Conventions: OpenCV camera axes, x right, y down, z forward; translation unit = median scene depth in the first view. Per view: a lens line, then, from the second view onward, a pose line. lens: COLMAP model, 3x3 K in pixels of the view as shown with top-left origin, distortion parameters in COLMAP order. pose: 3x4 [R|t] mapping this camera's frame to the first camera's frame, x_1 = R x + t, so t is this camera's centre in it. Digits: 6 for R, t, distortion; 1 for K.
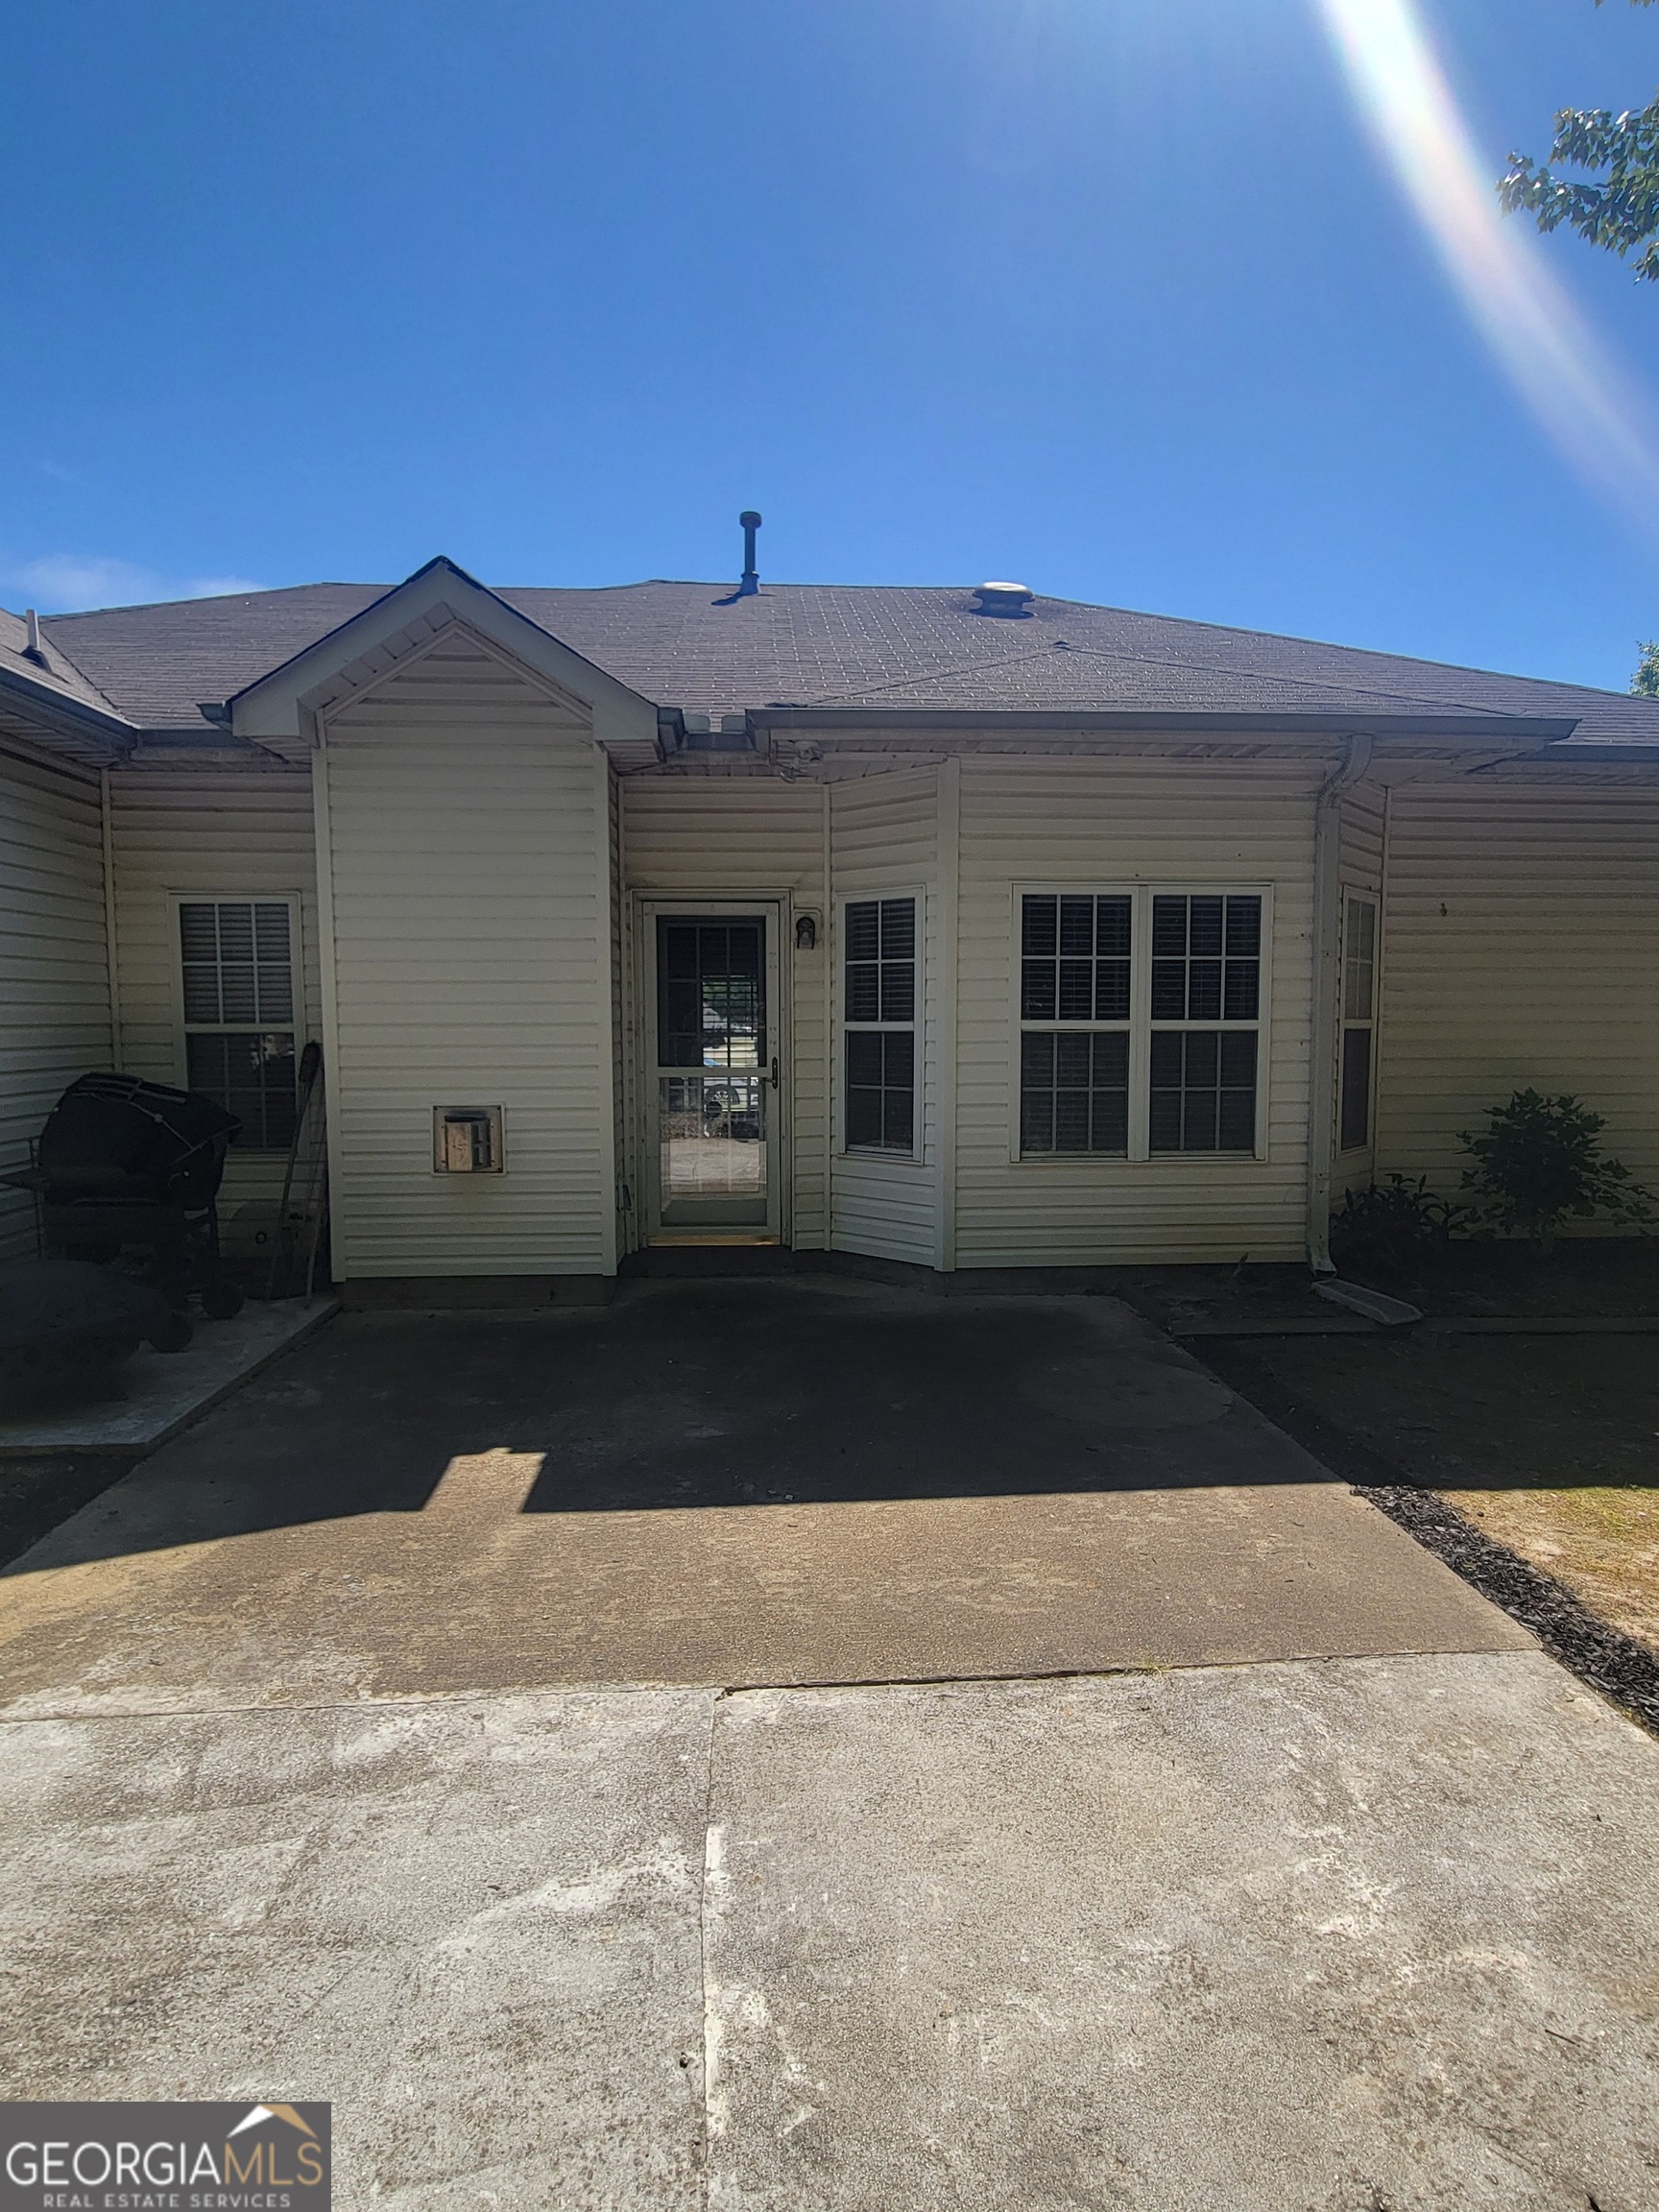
lens RADIAL K [[1105.4, 0, 829.5], [0, 1105.4, 1106.0], [0, 0, 1]] dist [-0.000830, -0.000260]
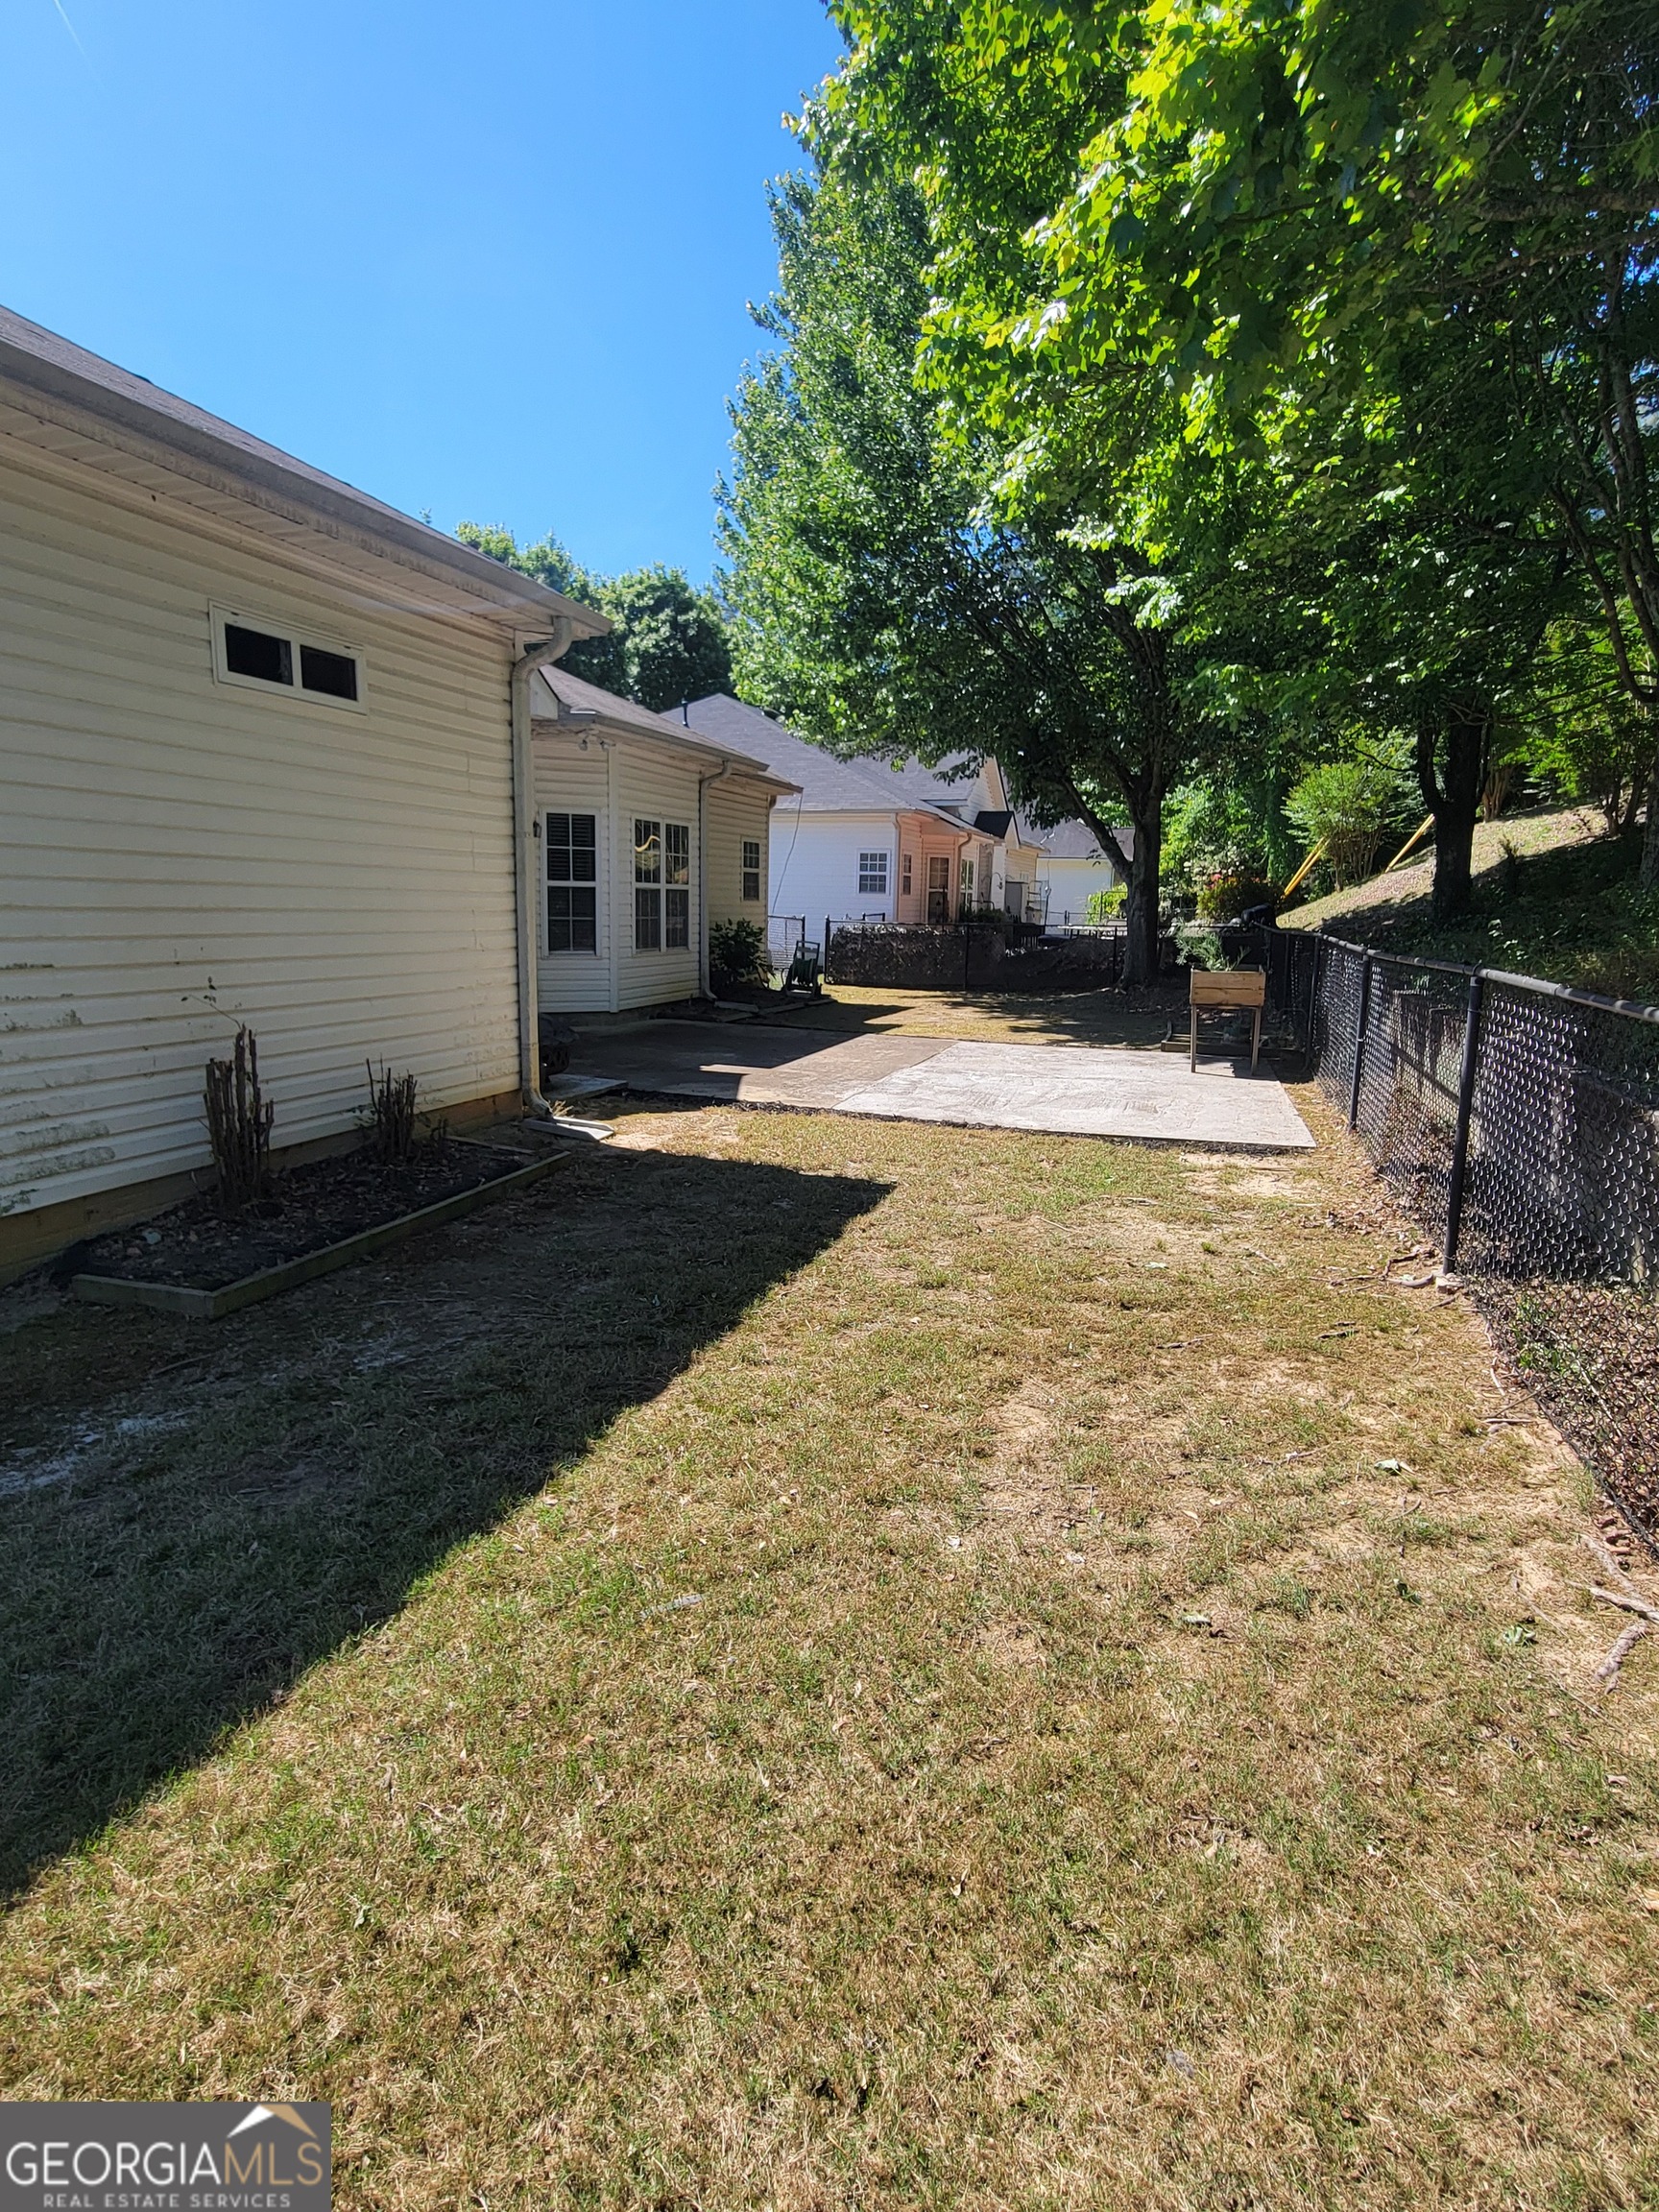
lens RADIAL K [[1105.4, 0, 829.5], [0, 1105.4, 1106.0], [0, 0, 1]] dist [-0.000830, -0.000260]
pose [[0.411949, -0.162944, 0.896519, -1.495294], [0.041869, 0.986227, 0.160010, 0.015051], [-0.910244, -0.028379, 0.413098, -0.144179]]
